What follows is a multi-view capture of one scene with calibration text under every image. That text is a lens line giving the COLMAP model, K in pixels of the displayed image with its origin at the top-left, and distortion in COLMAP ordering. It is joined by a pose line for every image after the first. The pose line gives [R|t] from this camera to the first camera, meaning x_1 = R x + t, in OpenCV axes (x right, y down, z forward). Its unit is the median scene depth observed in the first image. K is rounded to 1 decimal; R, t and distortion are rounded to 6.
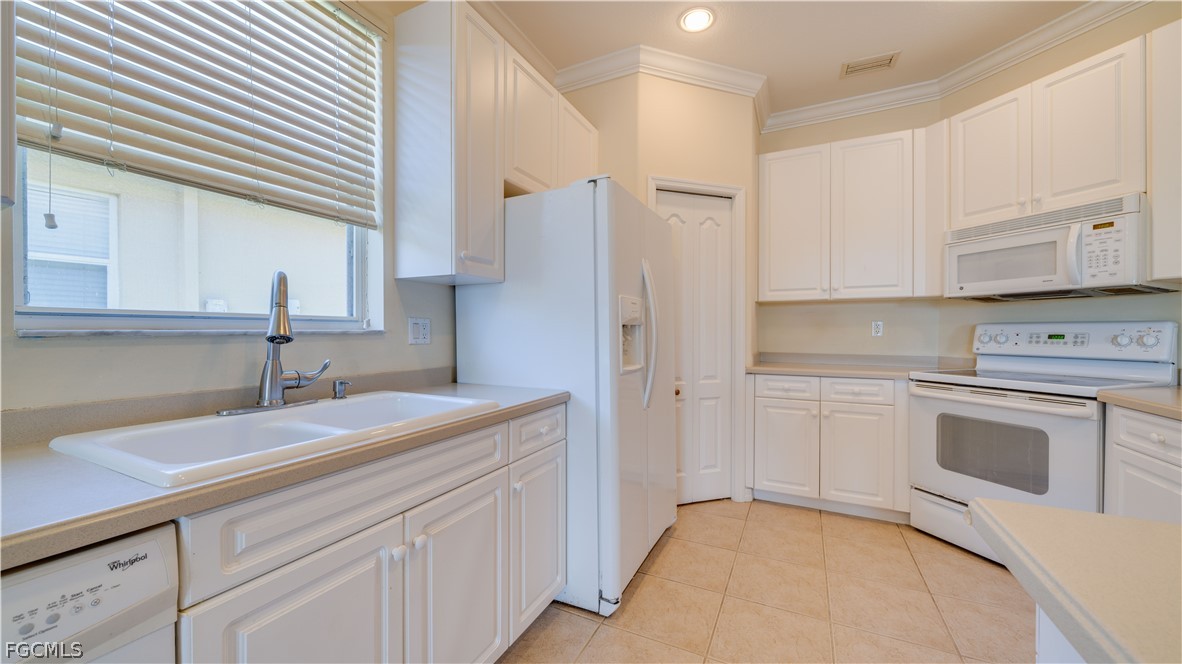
lens RADIAL K [[423.9, 0, 592.8], [0, 423.9, 333.0], [0, 0, 1]] dist [-0.005038, 0.000231]
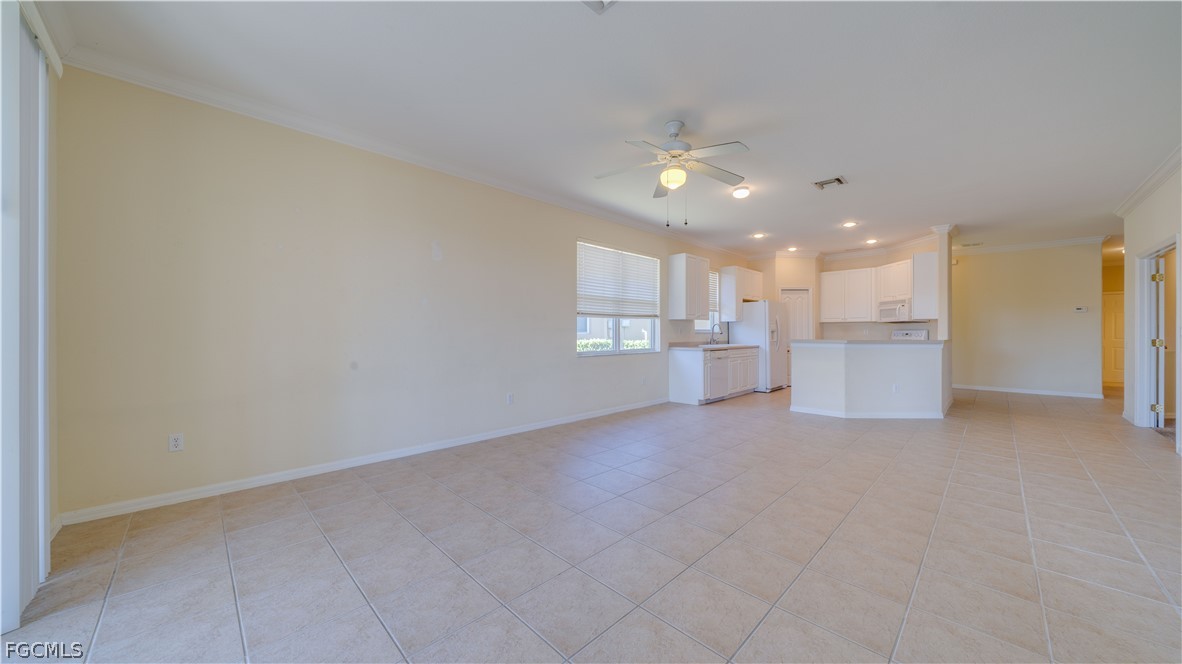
lens RADIAL K [[408.8, 0, 590.2], [0, 408.8, 331.4], [0, 0, 1]] dist [-0.004558, -0.000643]
pose [[0.946665, -0.000723, -0.322219, -0.317831], [-0.001535, 0.999976, -0.006756, 0.014636], [0.322216, 0.006890, 0.946641, -3.364334]]
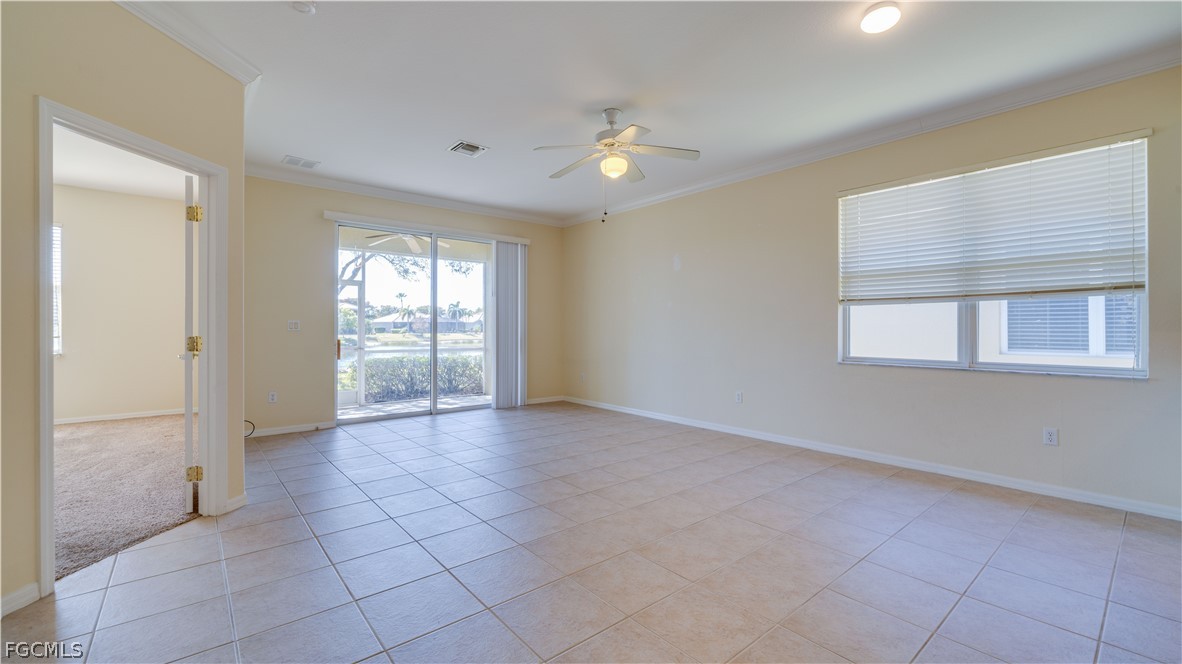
lens RADIAL K [[480.4, 0, 589.6], [0, 480.4, 328.9], [0, 0, 1]] dist [0.001541, 0.000475]
pose [[-0.400731, -0.000061, -0.916196, 1.223952], [-0.005302, 0.999983, 0.002252, 0.007757], [0.916180, 0.005761, -0.400725, -1.015673]]
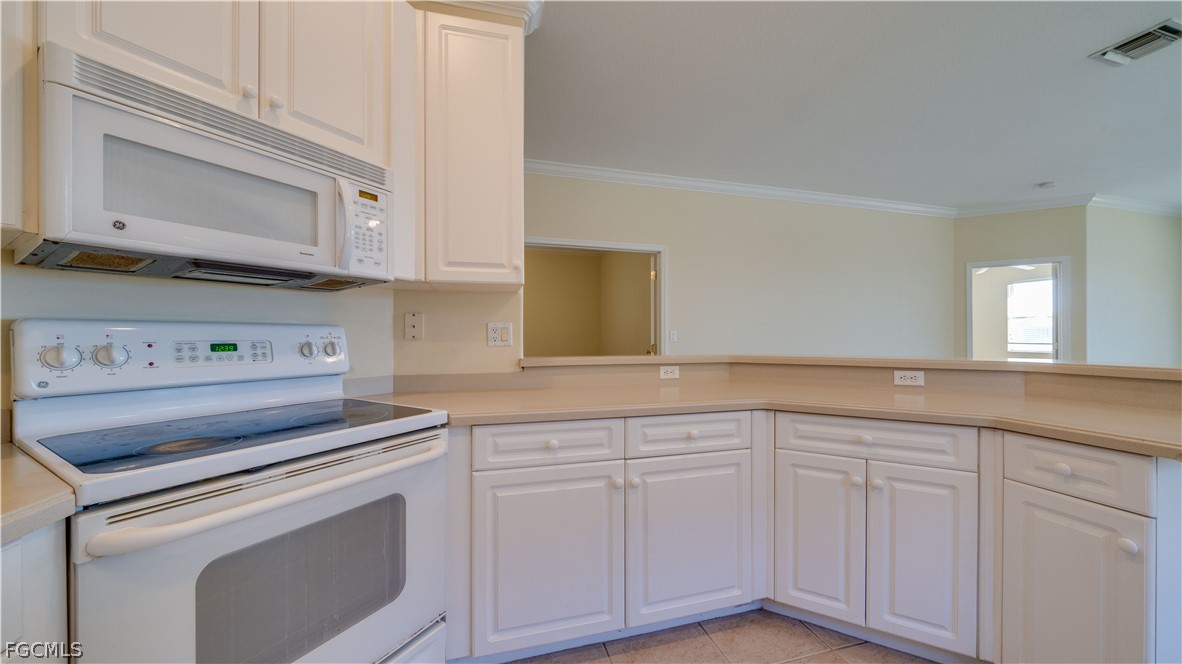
lens RADIAL K [[408.8, 0, 592.0], [0, 408.8, 337.2], [0, 0, 1]] dist [-0.004558, -0.000643]
pose [[-0.661724, -0.004234, 0.749736, 0.386661], [0.001645, 0.999973, 0.007099, -0.009133], [-0.749746, 0.005931, -0.661699, 1.110387]]
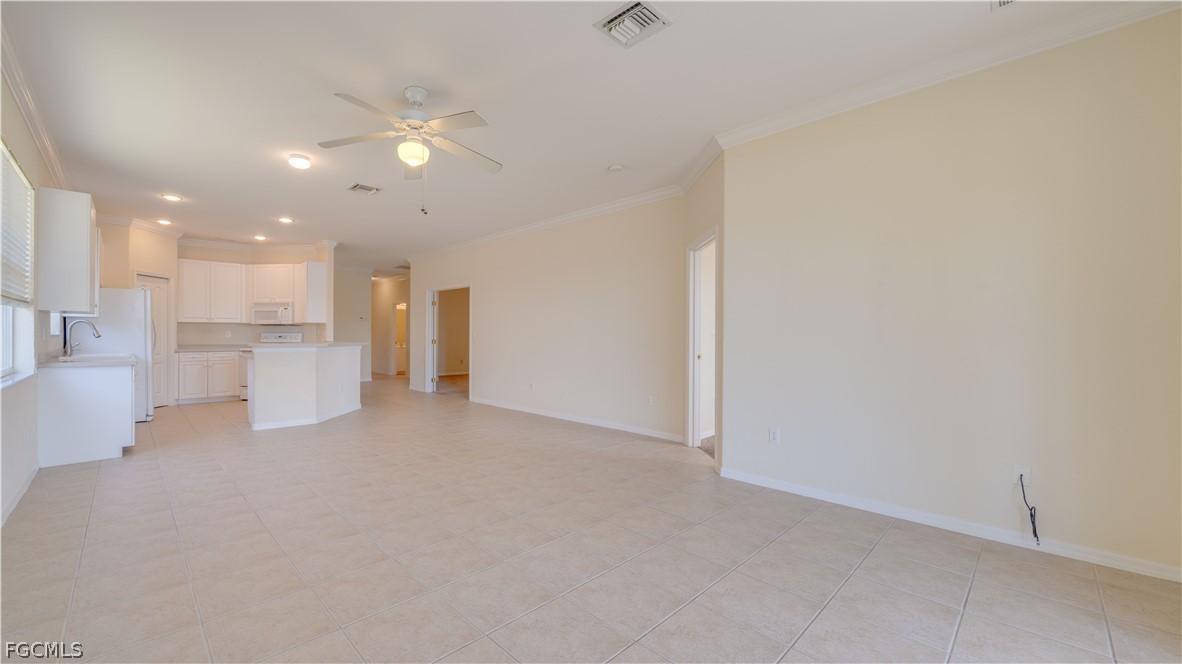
lens RADIAL K [[456.0, 0, 537.2], [0, 456.0, 334.3], [0, 0, 1]] dist [0.000203, 0.000366]
pose [[0.358202, 0.004357, 0.933634, -1.866675], [0.001637, 0.999985, -0.005295, 0.013992], [-0.933643, 0.003425, 0.358189, -2.622547]]
